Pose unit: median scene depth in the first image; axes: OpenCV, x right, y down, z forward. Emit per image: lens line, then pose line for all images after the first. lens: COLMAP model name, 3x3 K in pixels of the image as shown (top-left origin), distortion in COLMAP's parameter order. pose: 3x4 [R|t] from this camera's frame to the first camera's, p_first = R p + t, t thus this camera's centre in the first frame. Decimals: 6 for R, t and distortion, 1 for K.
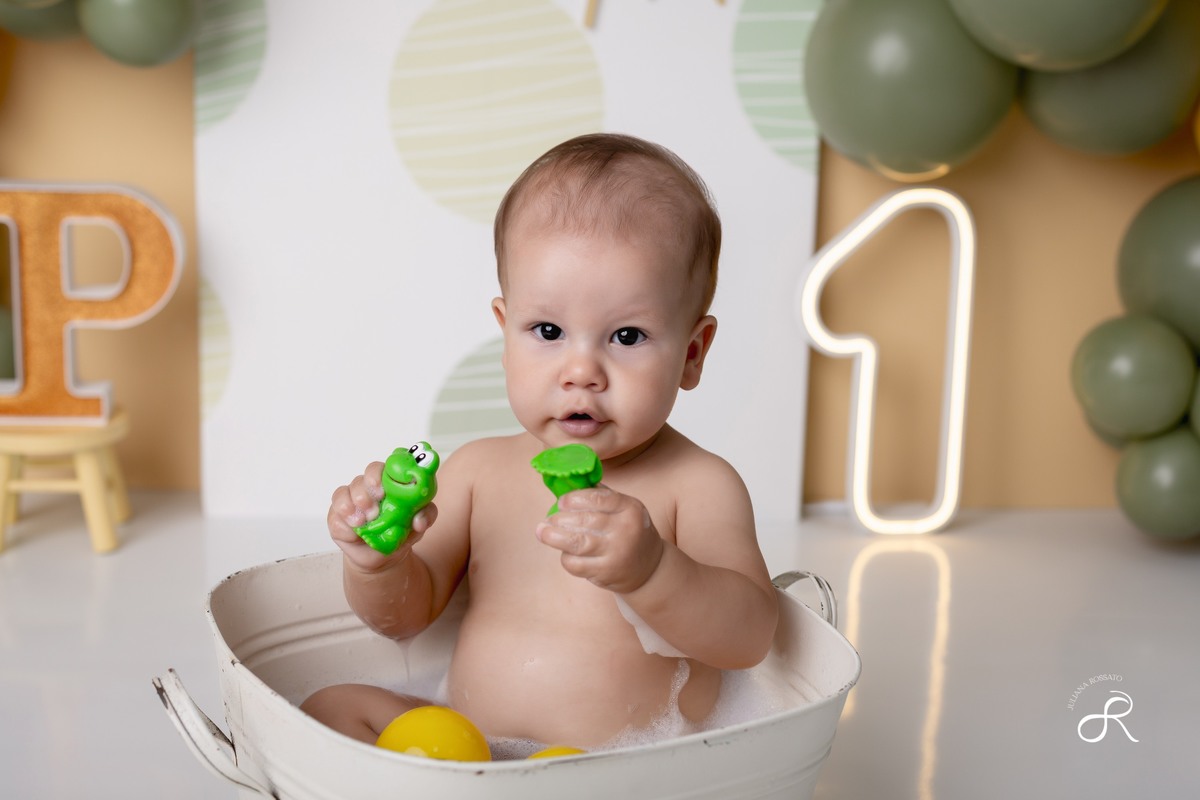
lens RADIAL K [[1859.8, 0, 594.6], [0, 1859.8, 407.0], [0, 0, 1]] dist [-0.019267, 0.000000]
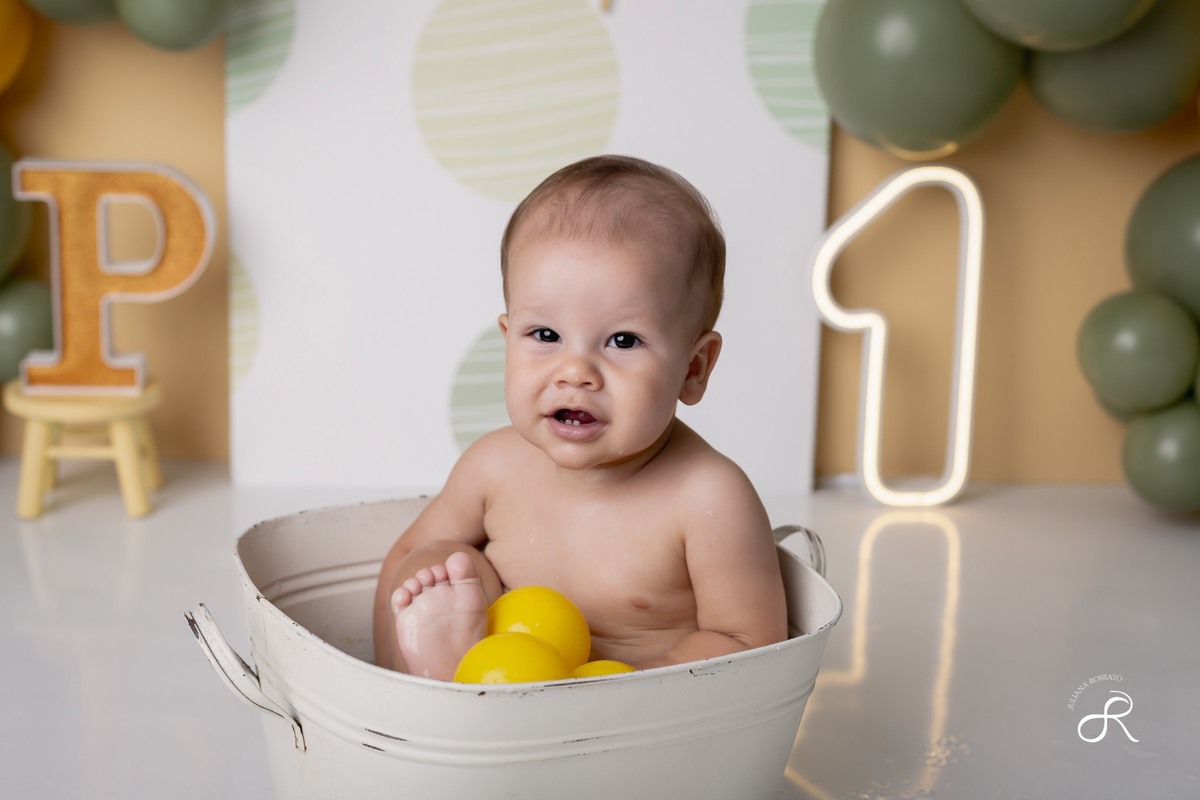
lens RADIAL K [[1949.5, 0, 549.2], [0, 1949.5, 400.3], [0, 0, 1]] dist [-0.022388, 0.000000]
pose [[0.998900, 0.004009, -0.046727, 0.017365], [-0.004187, 0.999984, -0.003725, 0.016020], [0.046711, 0.003917, 0.998901, -0.080560]]
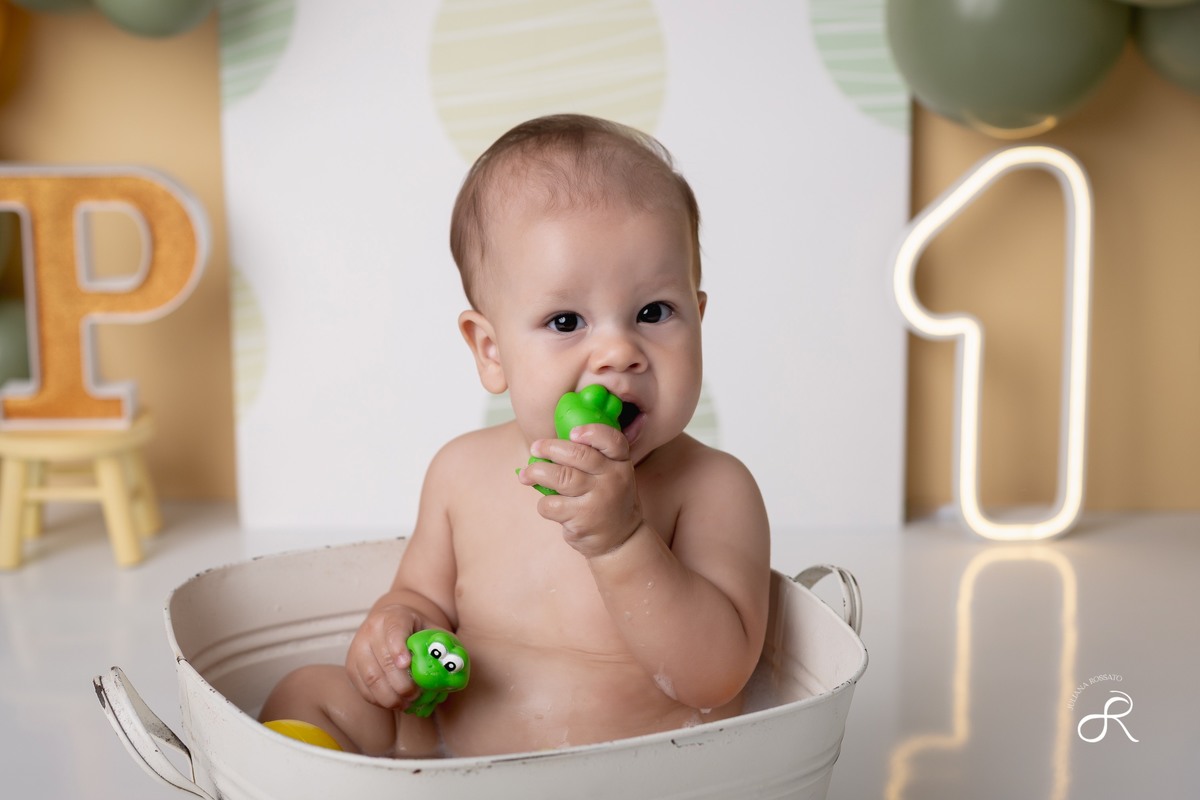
lens RADIAL K [[2131.4, 0, 603.5], [0, 2131.4, 394.8], [0, 0, 1]] dist [-0.015275, 0.000000]
pose [[0.994448, -0.016060, -0.103997, 0.080355], [0.013827, 0.999659, -0.022160, 0.019935], [0.104318, 0.020599, 0.994331, -0.023087]]
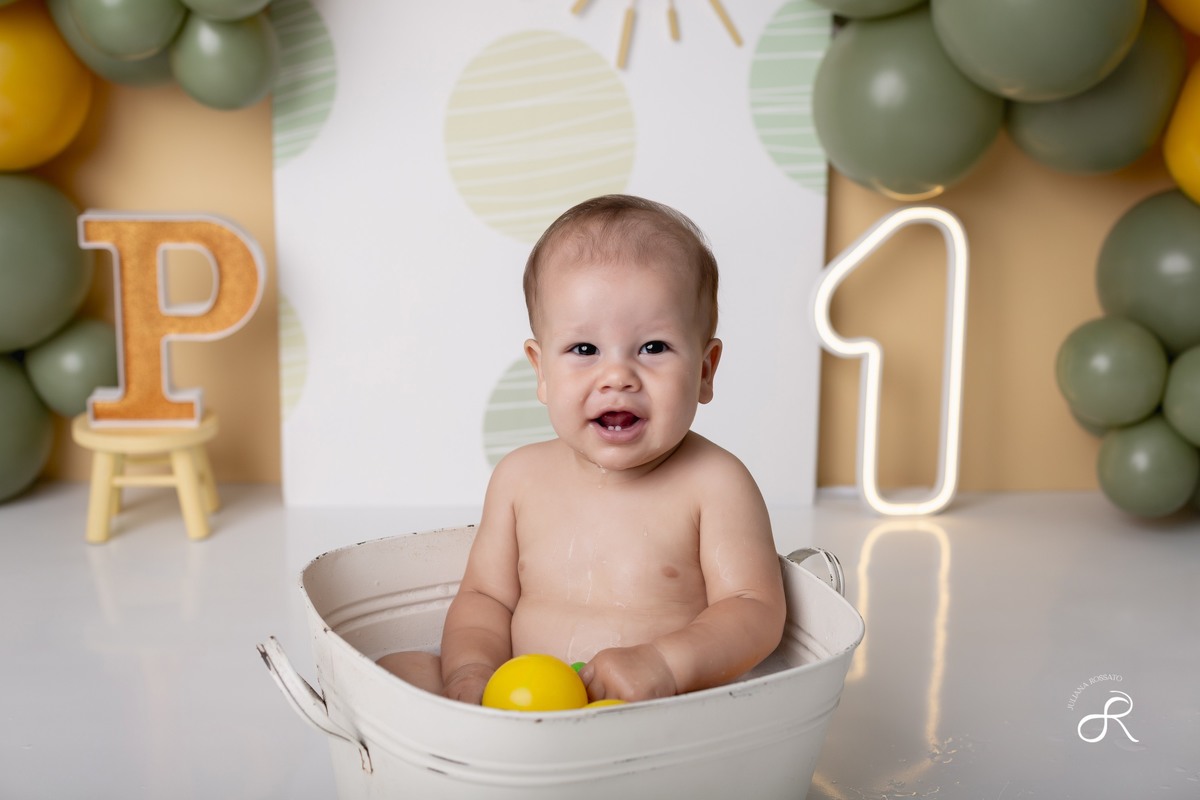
lens RADIAL K [[1753.2, 0, 591.6], [0, 1753.2, 392.9], [0, 0, 1]] dist [-0.013942, 0.000000]
pose [[0.999719, -0.012284, -0.020294, -0.001825], [0.012194, 0.999915, -0.004517, -0.002885], [0.020348, 0.004268, 0.999784, -0.061344]]
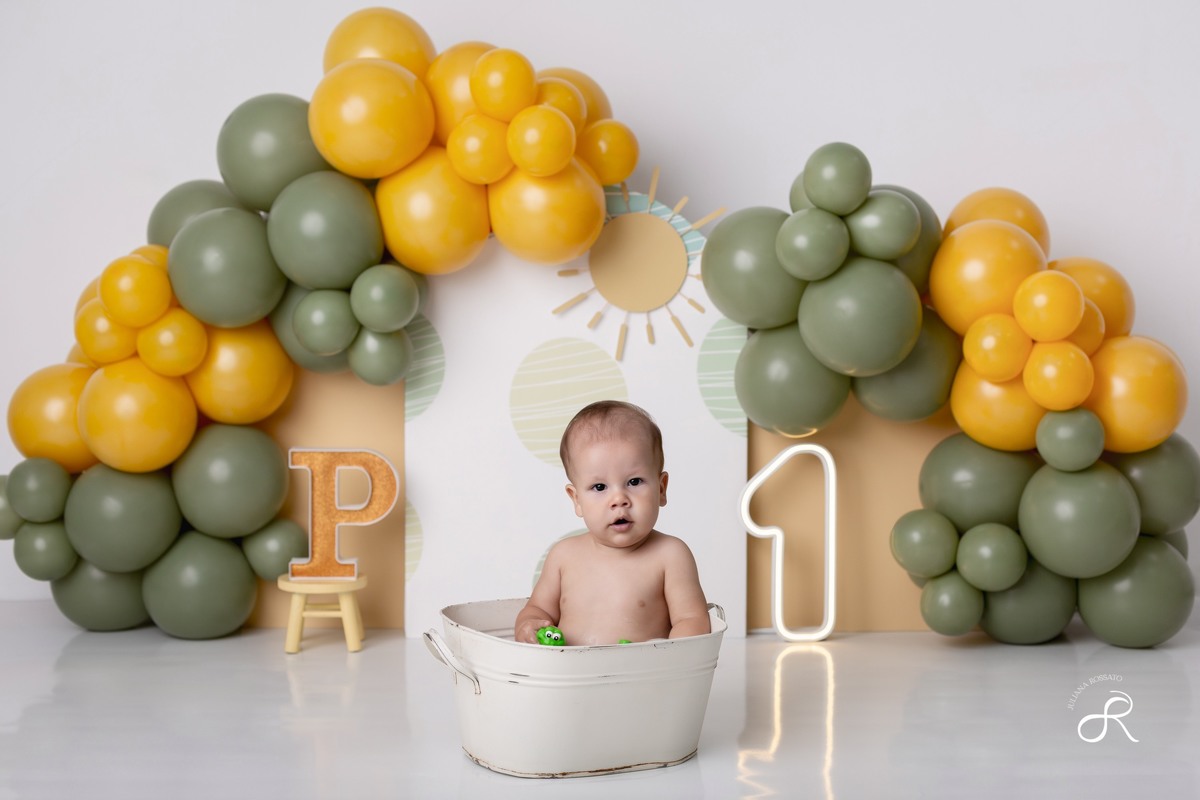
lens RADIAL K [[2849.5, 0, 607.6], [0, 2849.5, 331.0], [0, 0, 1]] dist [0.096103, 0.000000]
pose [[0.999017, -0.022271, -0.038323, 0.094981], [0.013250, 0.975121, -0.221278, 0.393224], [0.042297, 0.220553, 0.974458, -1.763017]]
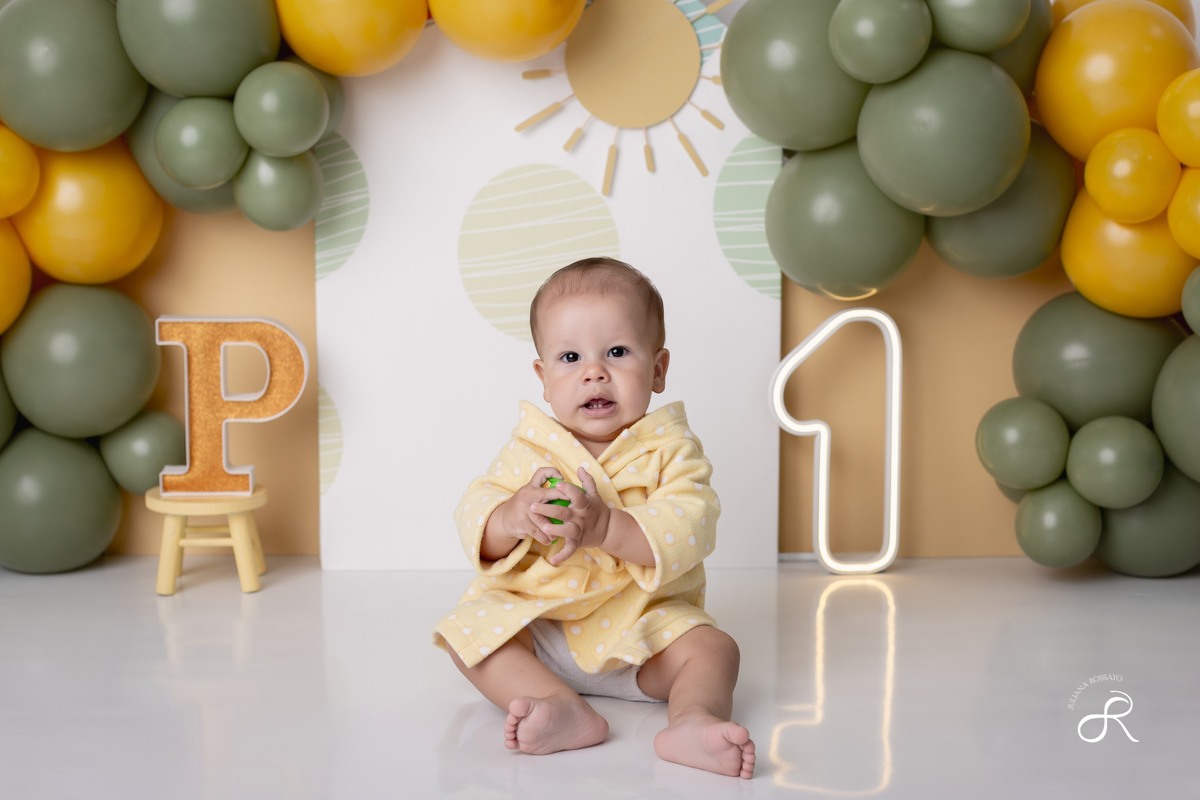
lens RADIAL K [[2379.3, 0, 600.5], [0, 2379.3, 452.7], [0, 0, 1]] dist [-0.000743, 0.000000]
pose [[0.999417, -0.022042, -0.026080, 0.033637], [0.019240, 0.994476, -0.103183, 0.160431], [0.028210, 0.102621, 0.994320, -0.700118]]
